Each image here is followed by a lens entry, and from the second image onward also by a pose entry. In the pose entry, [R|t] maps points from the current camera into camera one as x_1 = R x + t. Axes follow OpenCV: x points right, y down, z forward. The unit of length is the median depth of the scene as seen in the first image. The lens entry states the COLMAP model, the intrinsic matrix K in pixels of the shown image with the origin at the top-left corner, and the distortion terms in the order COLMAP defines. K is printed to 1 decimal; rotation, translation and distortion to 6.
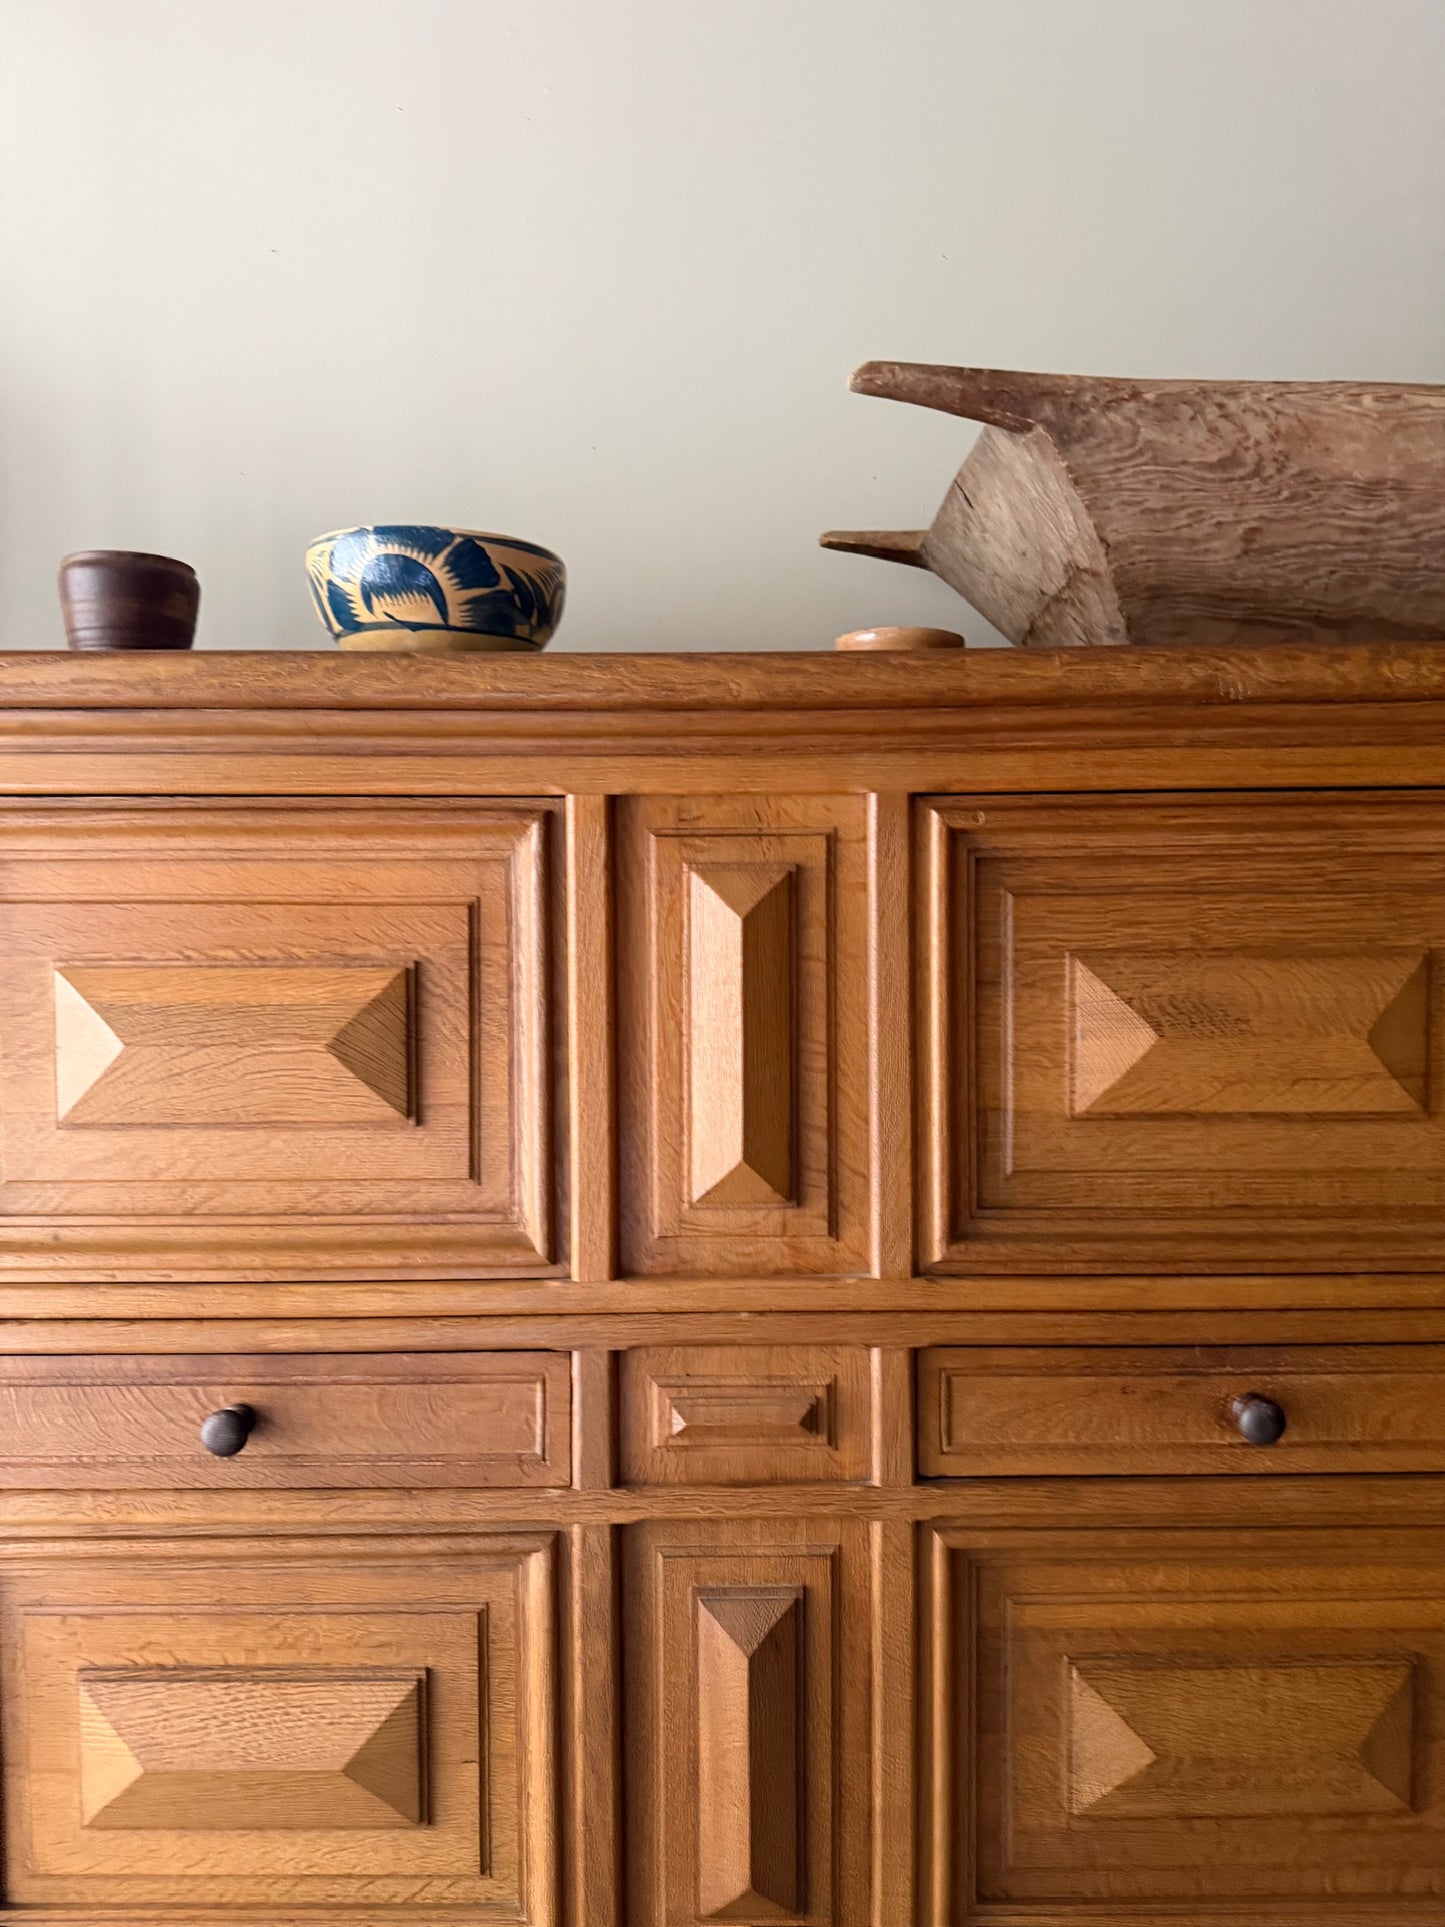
lens RADIAL K [[1400.8, 0, 718.2], [0, 1400.8, 971.3], [0, 0, 1]] dist [0.073117, -0.094925]
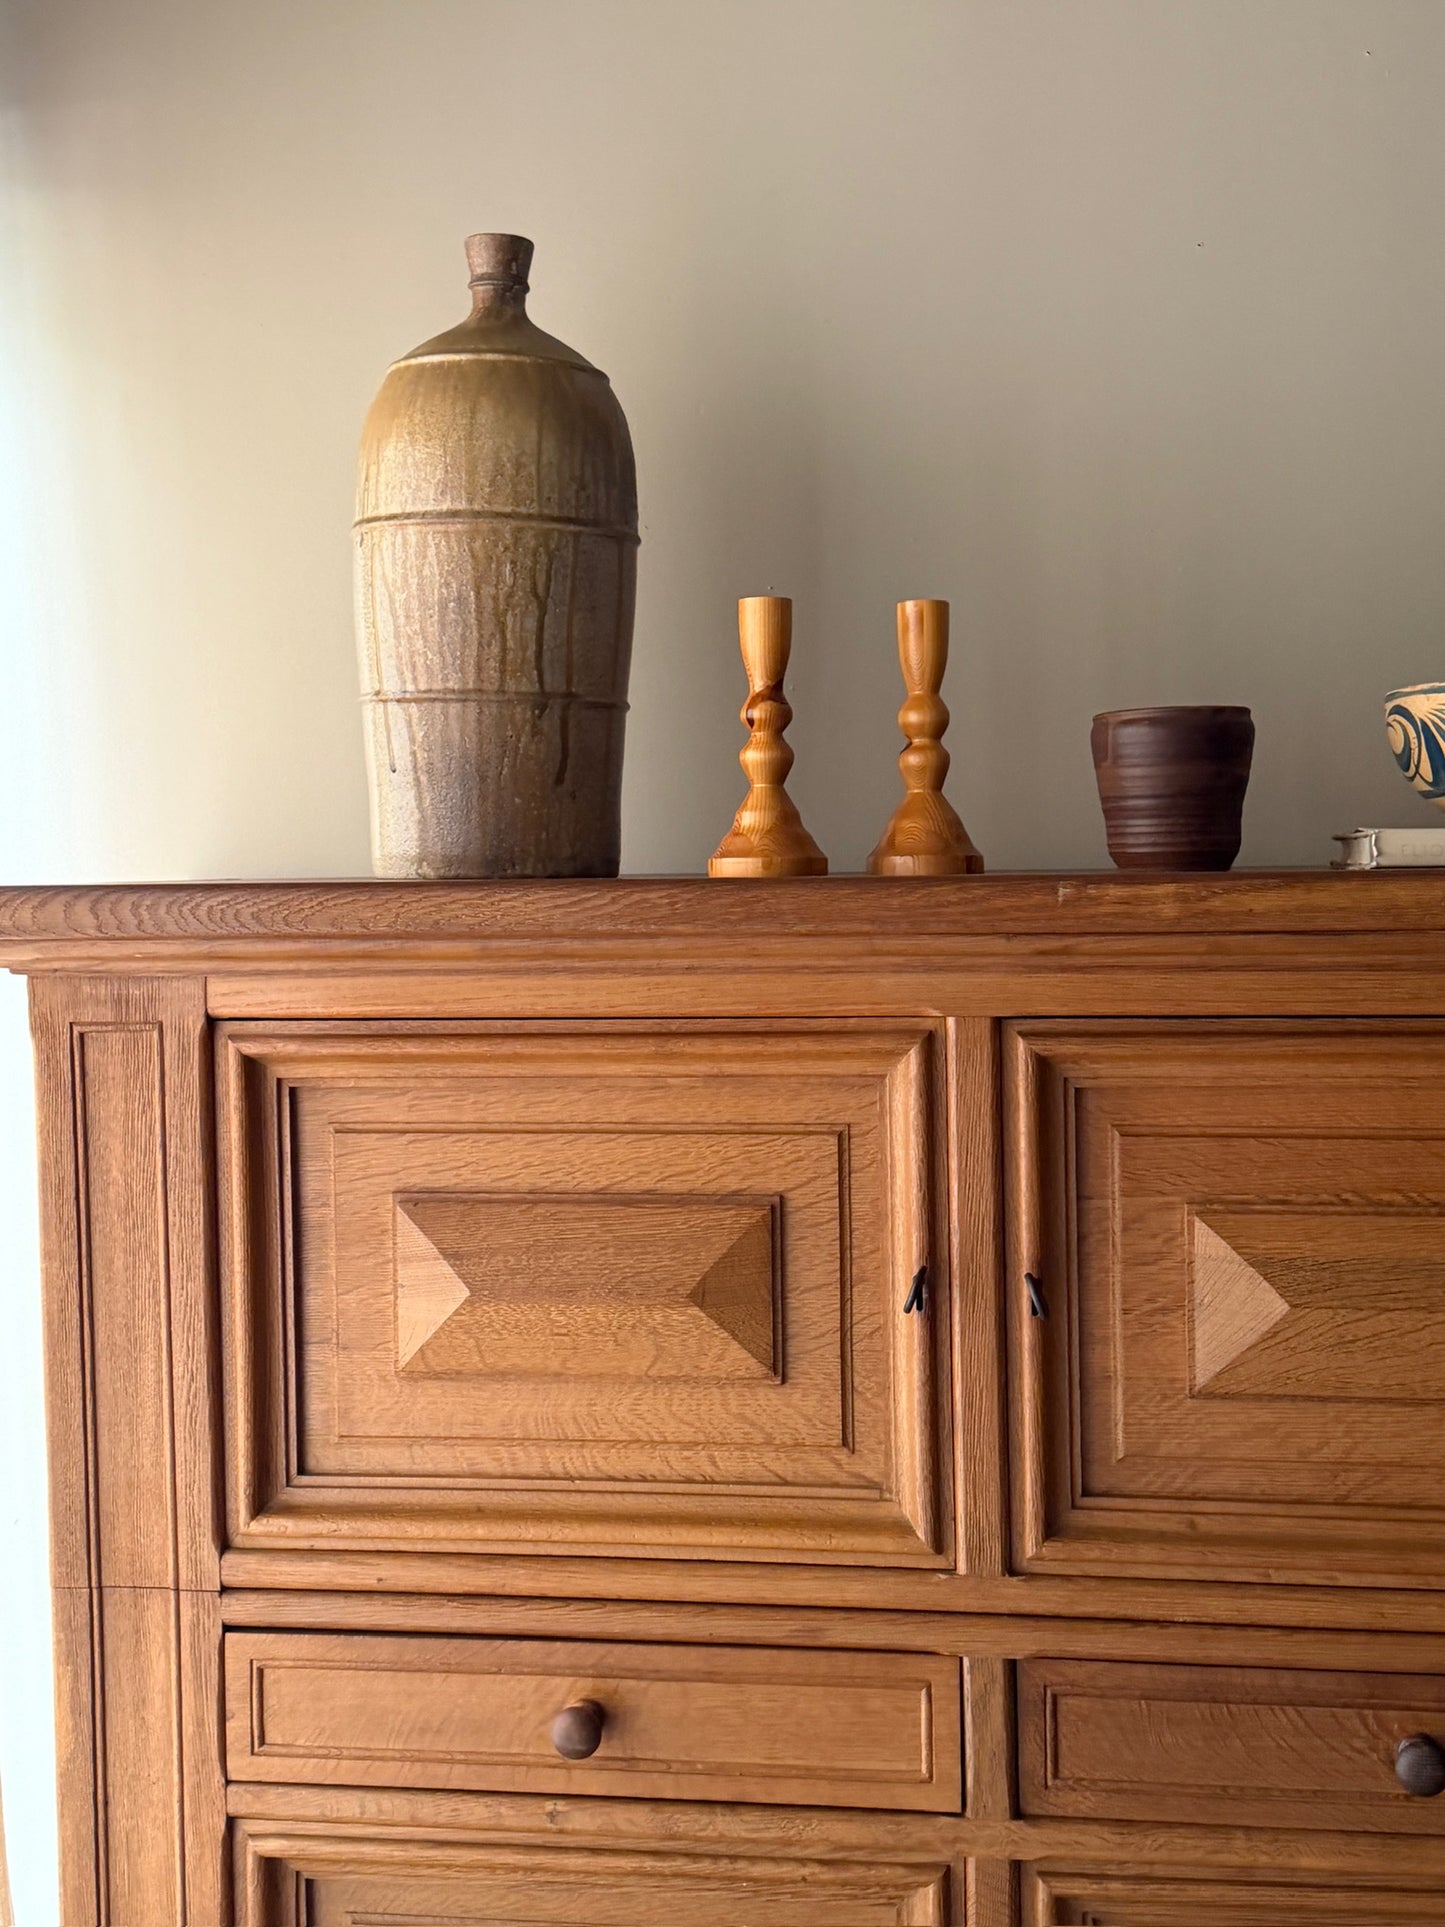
lens RADIAL K [[2288.8, 0, 693.1], [0, 2288.8, 952.4], [0, 0, 1]] dist [0.107448, 0.000000]
pose [[0.985996, -0.006956, -0.166625, -0.529873], [0.005285, 0.999931, -0.010470, -0.147010], [0.166687, 0.009443, 0.985965, -0.439280]]
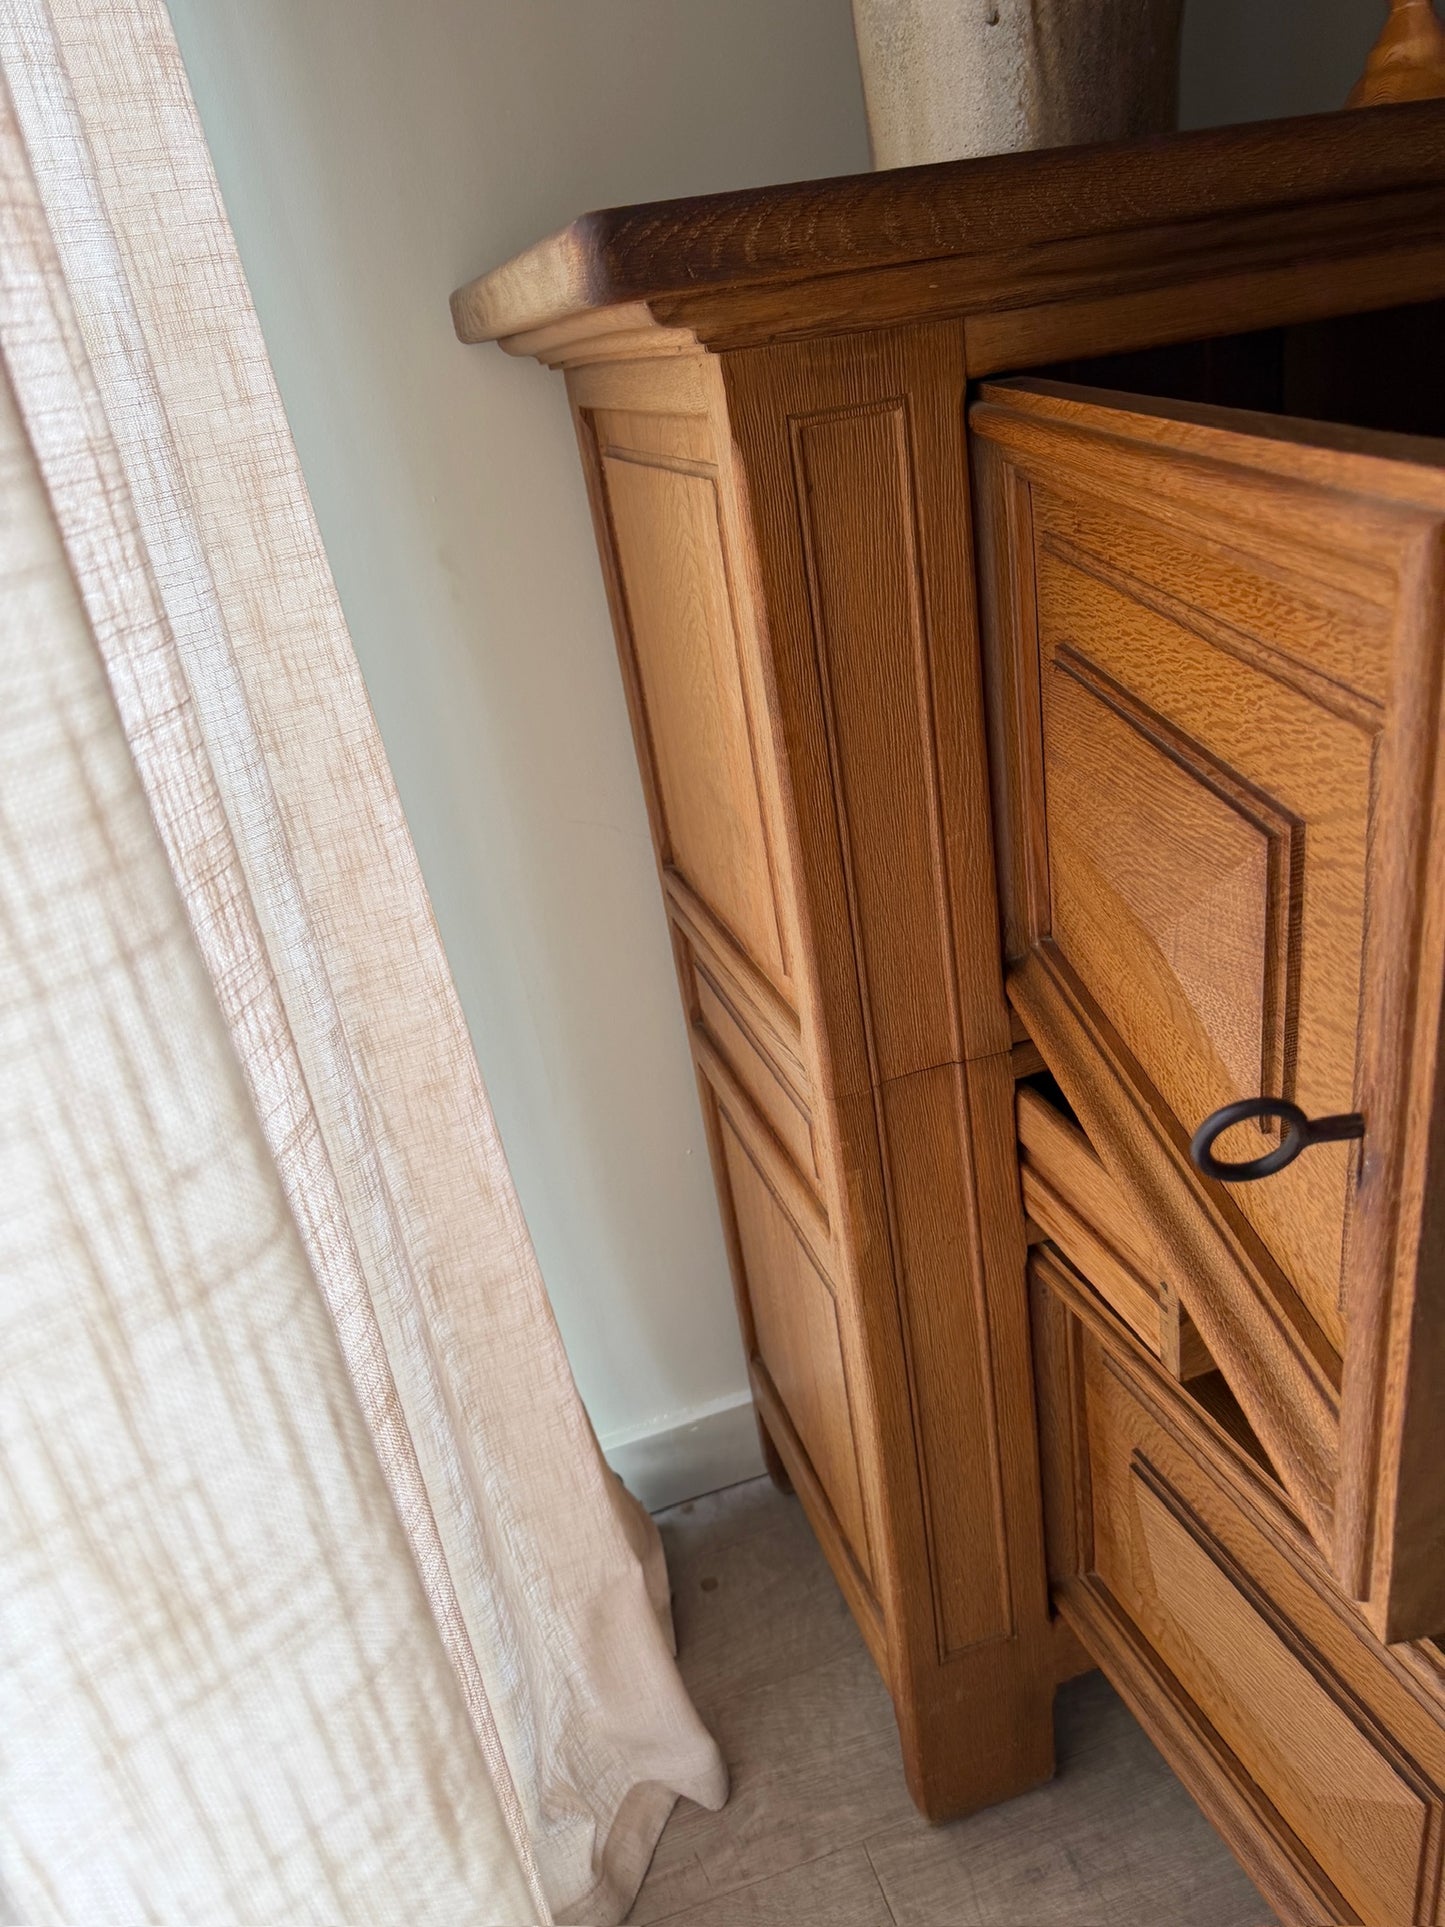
lens RADIAL K [[1391.0, 0, 707.0], [0, 1391.0, 959.9], [0, 0, 1]] dist [0.011451, -0.002433]
pose [[0.954680, -0.235715, 0.181724, -1.386574], [0.157280, 0.917891, 0.364332, -0.128855], [-0.252682, -0.319239, 0.913366, 0.295979]]
